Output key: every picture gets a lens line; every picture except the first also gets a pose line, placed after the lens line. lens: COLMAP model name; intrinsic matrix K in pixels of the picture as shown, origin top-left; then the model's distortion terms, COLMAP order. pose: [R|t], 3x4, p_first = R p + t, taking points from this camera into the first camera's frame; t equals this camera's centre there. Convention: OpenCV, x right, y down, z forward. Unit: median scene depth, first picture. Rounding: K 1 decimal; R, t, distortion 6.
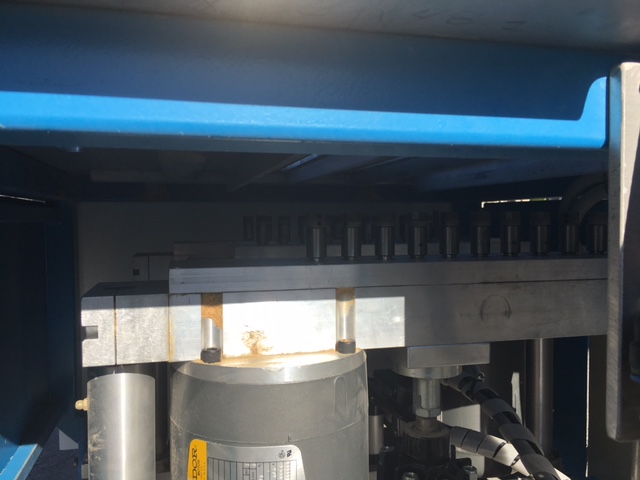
lens RADIAL K [[555.3, 0, 319.4], [0, 555.3, 238.9], [0, 0, 1]] dist [0.078496, -0.024060]
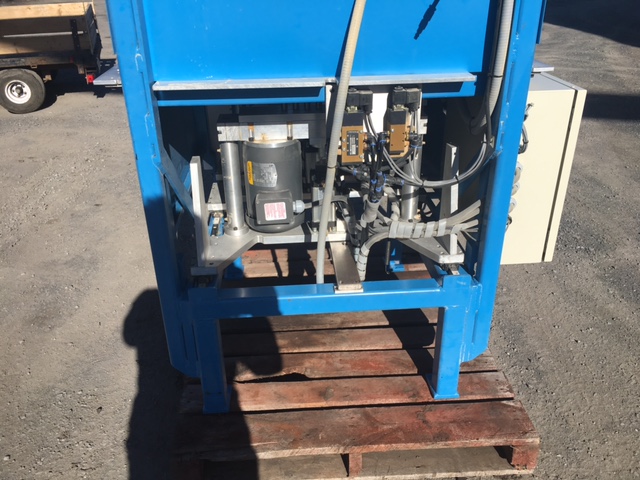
lens RADIAL K [[555.3, 0, 320.2], [0, 555.3, 239.6], [0, 0, 1]] dist [0.078496, -0.024060]
pose [[0.985474, 0.066386, -0.156315, 0.853227], [0.005609, 0.907207, 0.420648, -0.720730], [0.169736, -0.415414, 0.893656, -2.425787]]
